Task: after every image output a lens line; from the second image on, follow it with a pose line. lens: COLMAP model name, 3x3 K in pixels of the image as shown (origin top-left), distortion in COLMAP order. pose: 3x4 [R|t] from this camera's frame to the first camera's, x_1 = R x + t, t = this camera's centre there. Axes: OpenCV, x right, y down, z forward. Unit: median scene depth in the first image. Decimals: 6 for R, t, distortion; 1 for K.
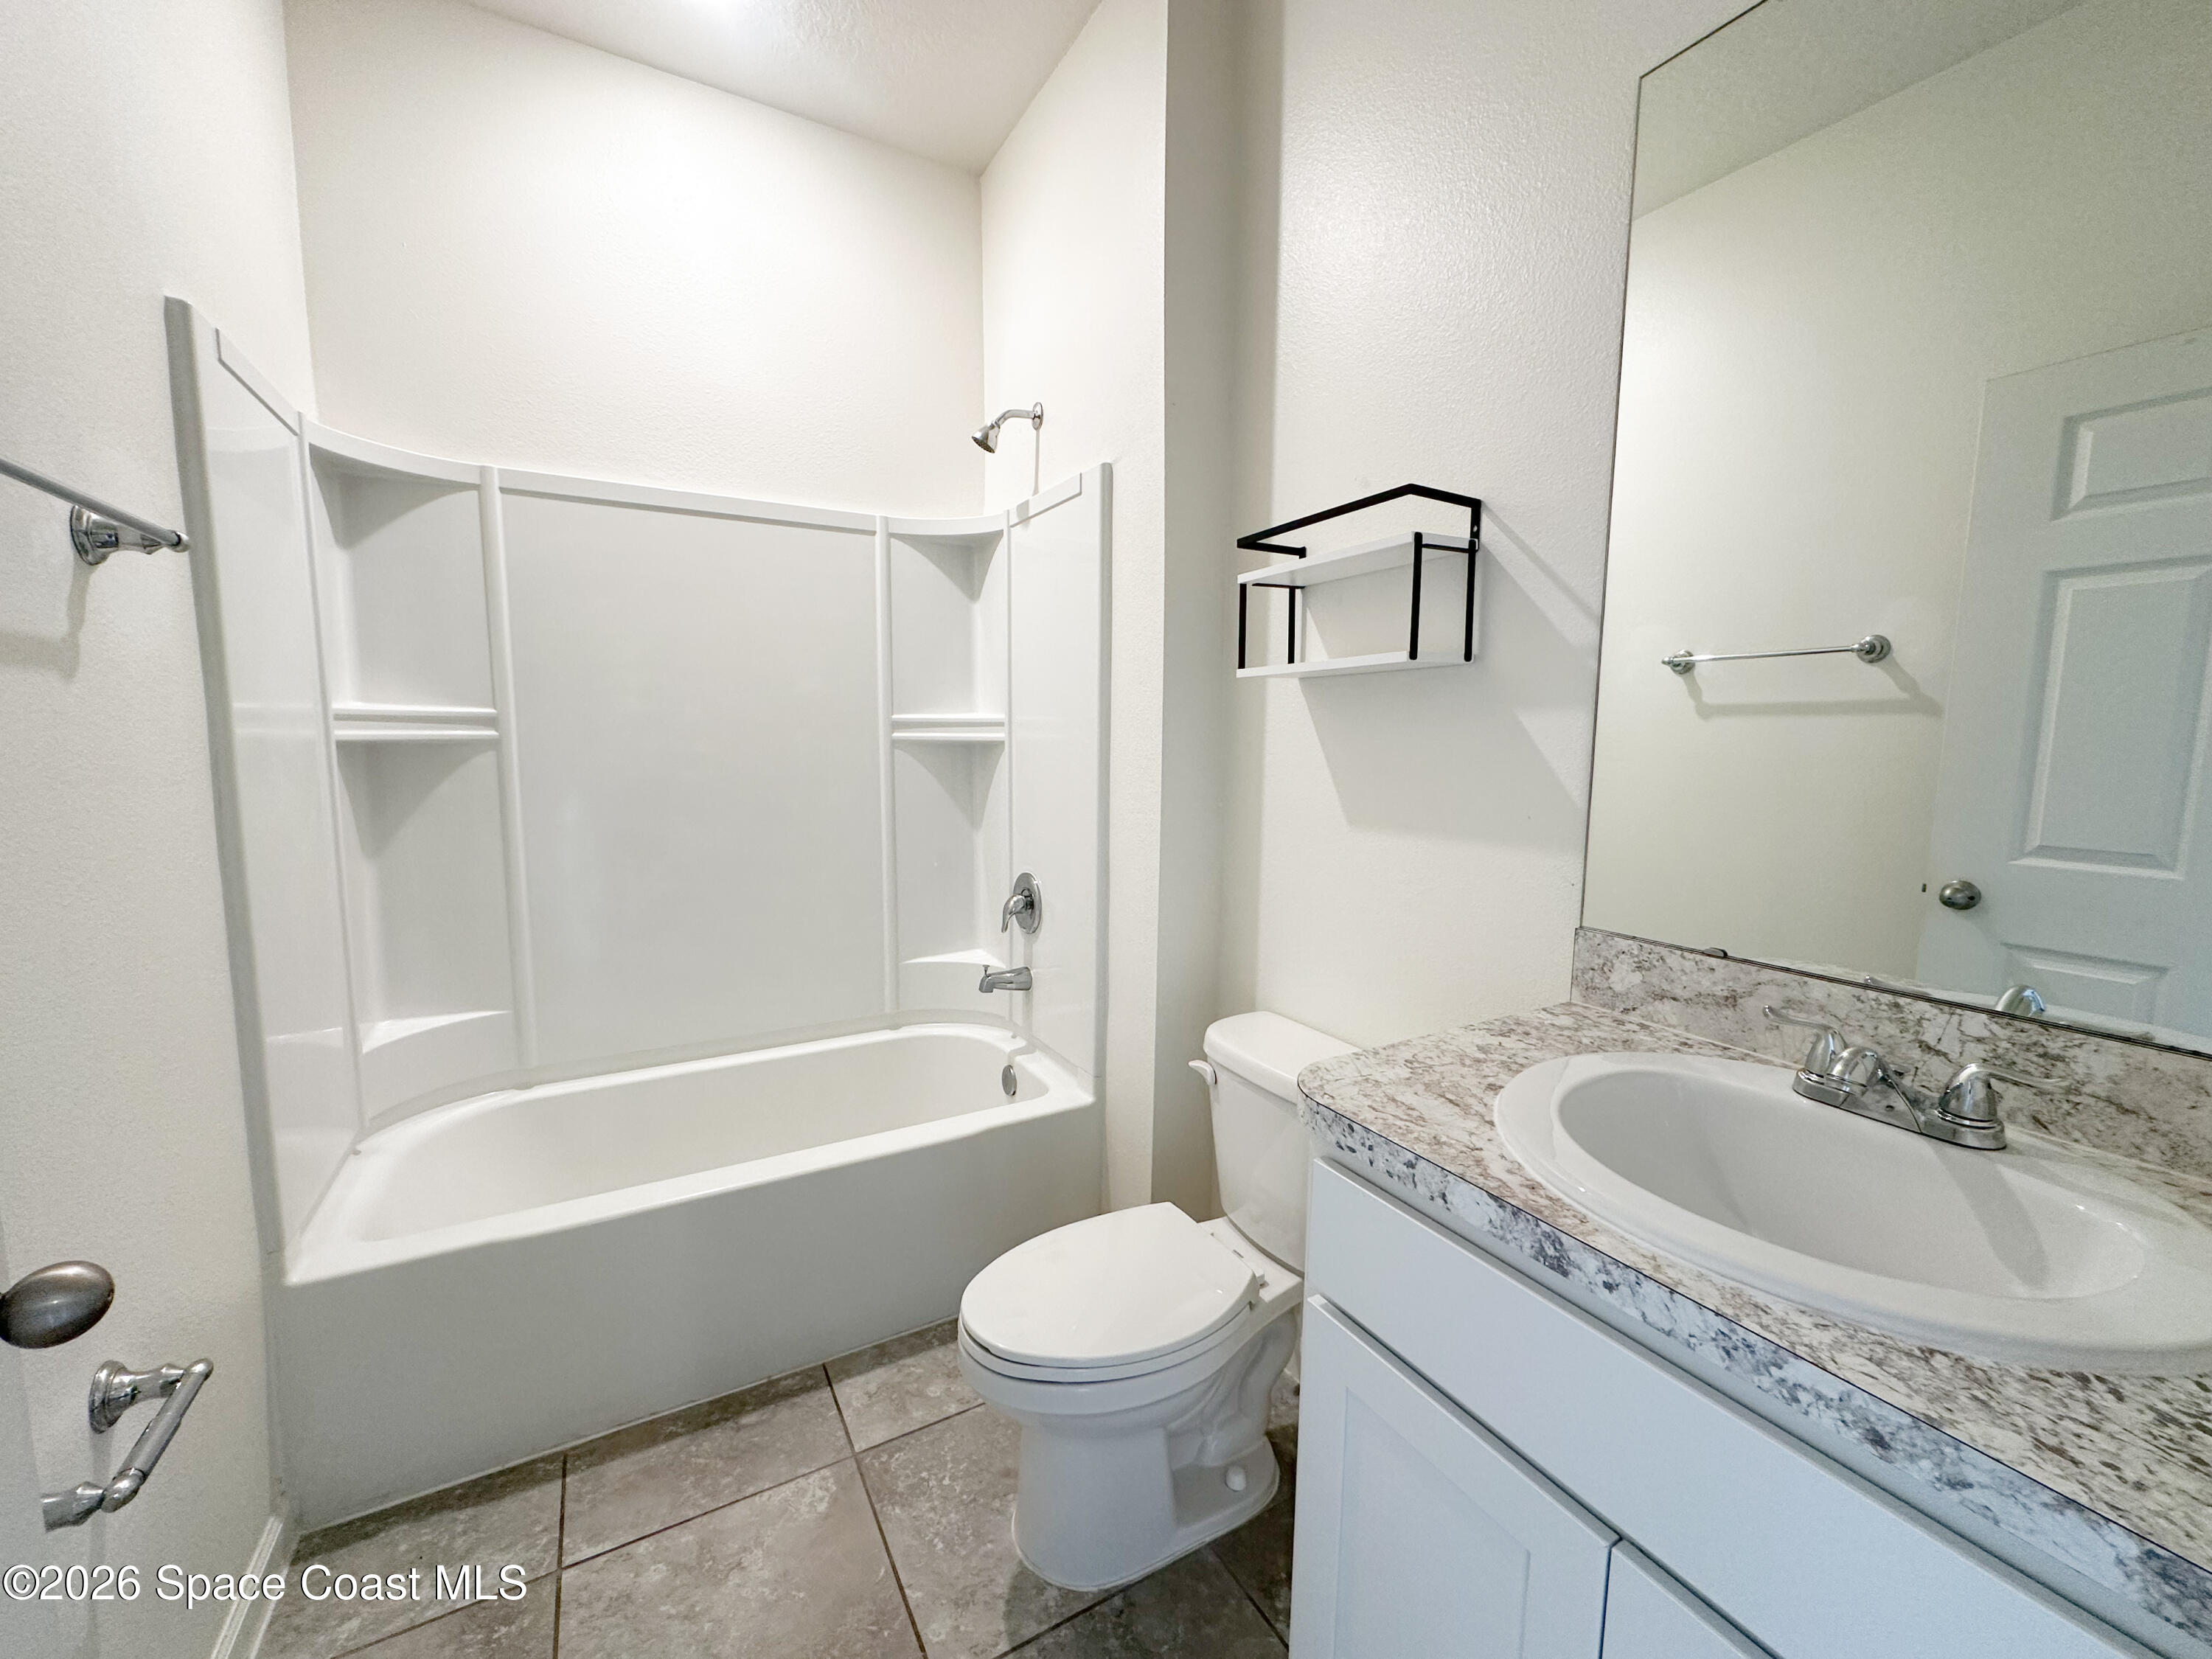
lens RADIAL K [[881.2, 0, 1106.0], [0, 881.2, 829.5], [0, 0, 1]] dist [0.002187, 0.000305]
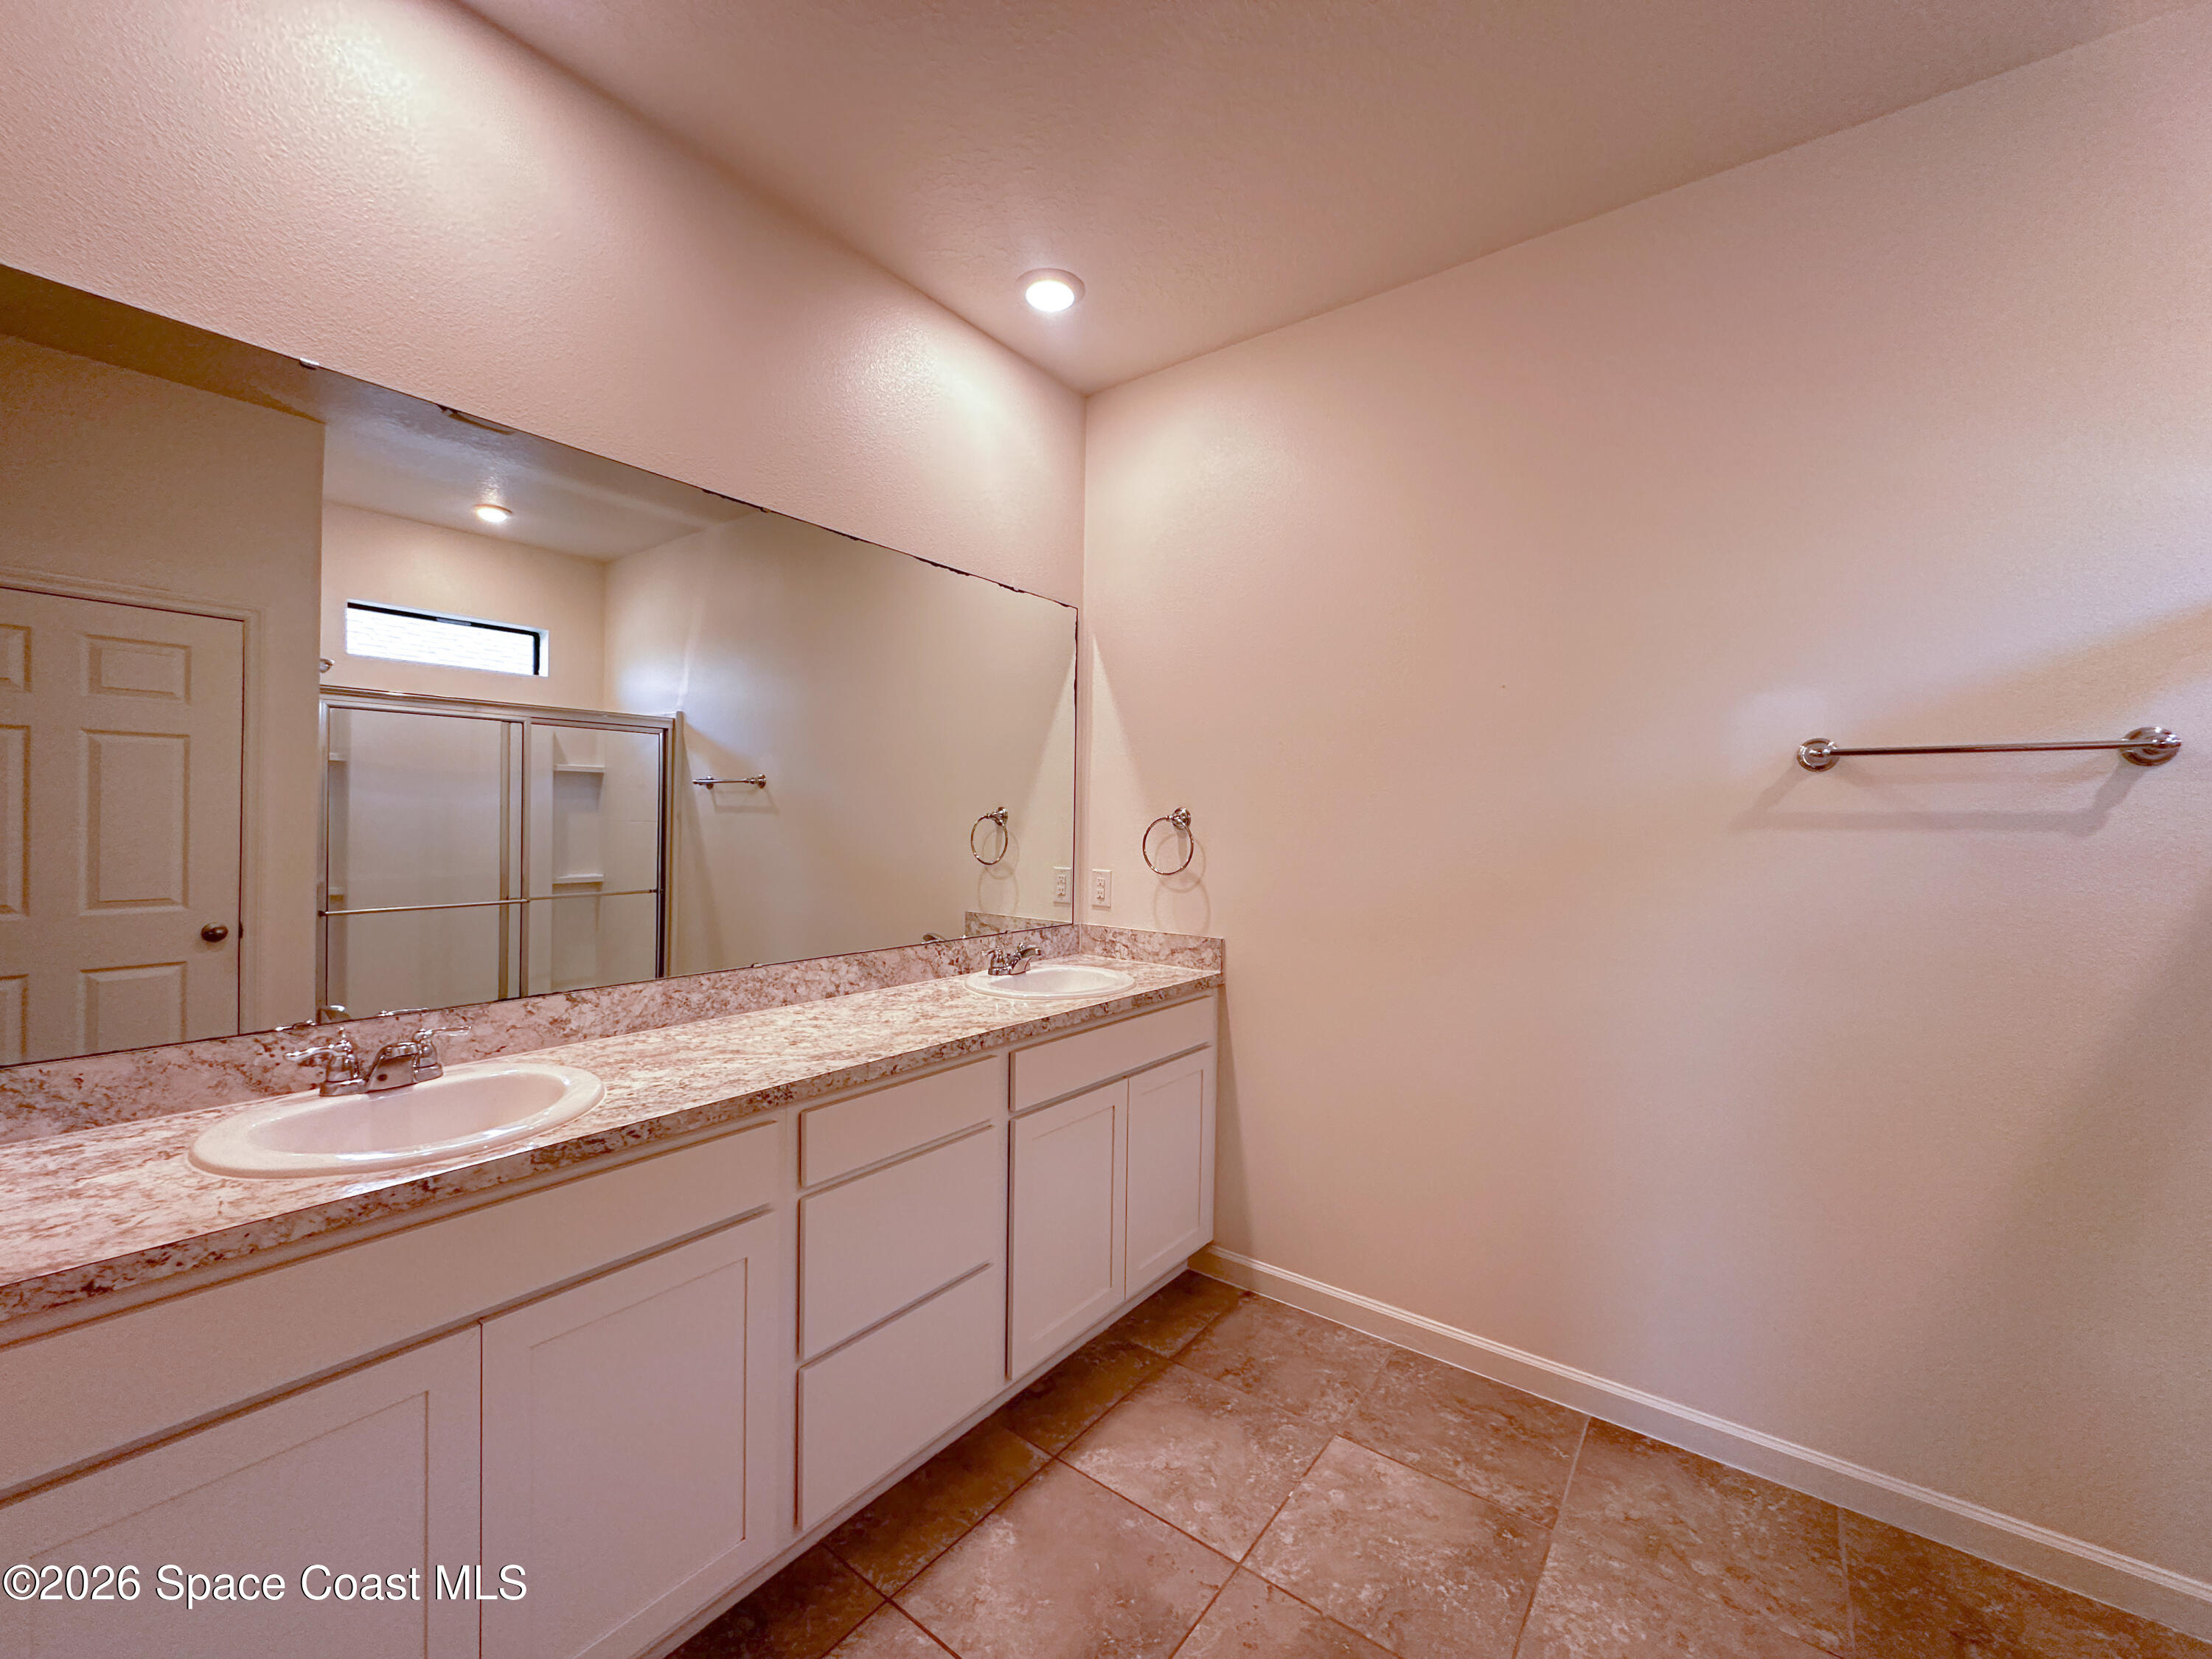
lens RADIAL K [[881.2, 0, 1106.0], [0, 881.2, 829.5], [0, 0, 1]] dist [0.002187, 0.000305]
pose [[-0.390980, -0.043544, 0.919368, -1.568204], [0.072080, 0.994364, 0.077750, -0.268037], [-0.917572, 0.096667, -0.385638, 1.488709]]
